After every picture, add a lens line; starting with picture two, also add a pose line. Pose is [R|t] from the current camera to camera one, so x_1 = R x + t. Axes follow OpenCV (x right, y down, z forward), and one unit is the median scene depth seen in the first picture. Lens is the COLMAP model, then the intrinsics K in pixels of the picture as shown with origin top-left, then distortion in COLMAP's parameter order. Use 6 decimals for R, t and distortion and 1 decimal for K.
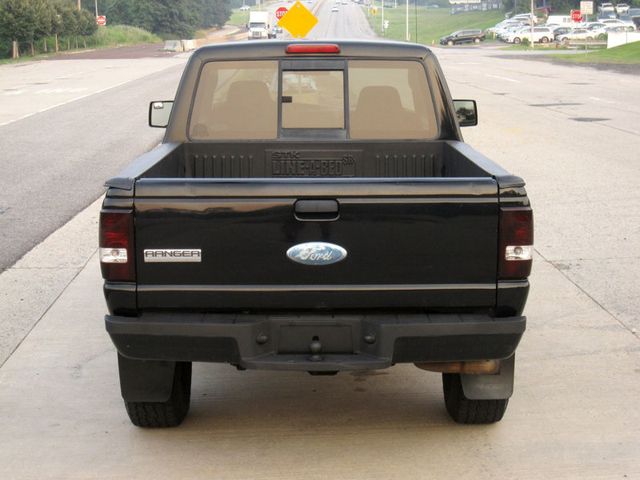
lens RADIAL K [[1293.1, 0, 320.0], [0, 1293.1, 240.0], [0, 0, 1]] dist [-0.137532, -0.157834]
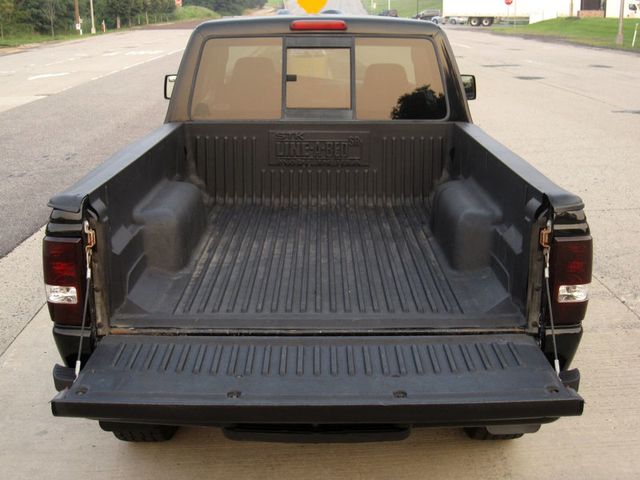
lens RADIAL K [[860.1, 0, 320.0], [0, 860.1, 240.0], [0, 0, 1]] dist [-0.146320, 0.071902]
pose [[0.999942, 0.005964, -0.008937, 0.002216], [-0.005015, 0.994702, 0.102679, -0.054265], [0.009502, -0.102629, 0.994674, 0.350930]]
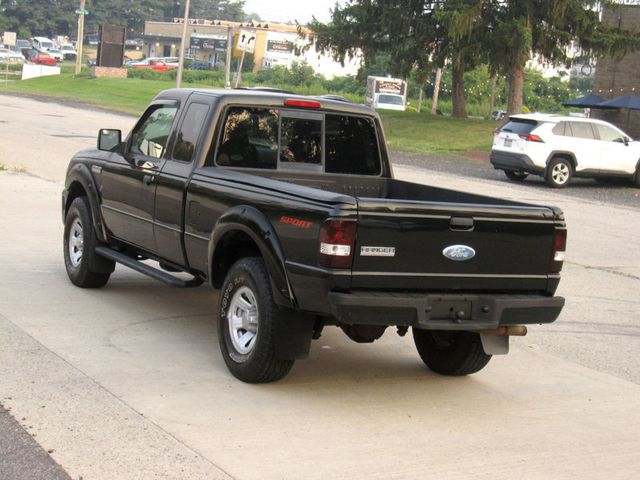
lens RADIAL K [[1293.1, 0, 320.0], [0, 1293.1, 240.0], [0, 0, 1]] dist [-0.137532, -0.157834]
pose [[0.876483, 0.032024, 0.480366, -0.627880], [-0.021417, 0.999391, -0.027547, 0.029337], [-0.480956, 0.013856, 0.876635, -0.179161]]
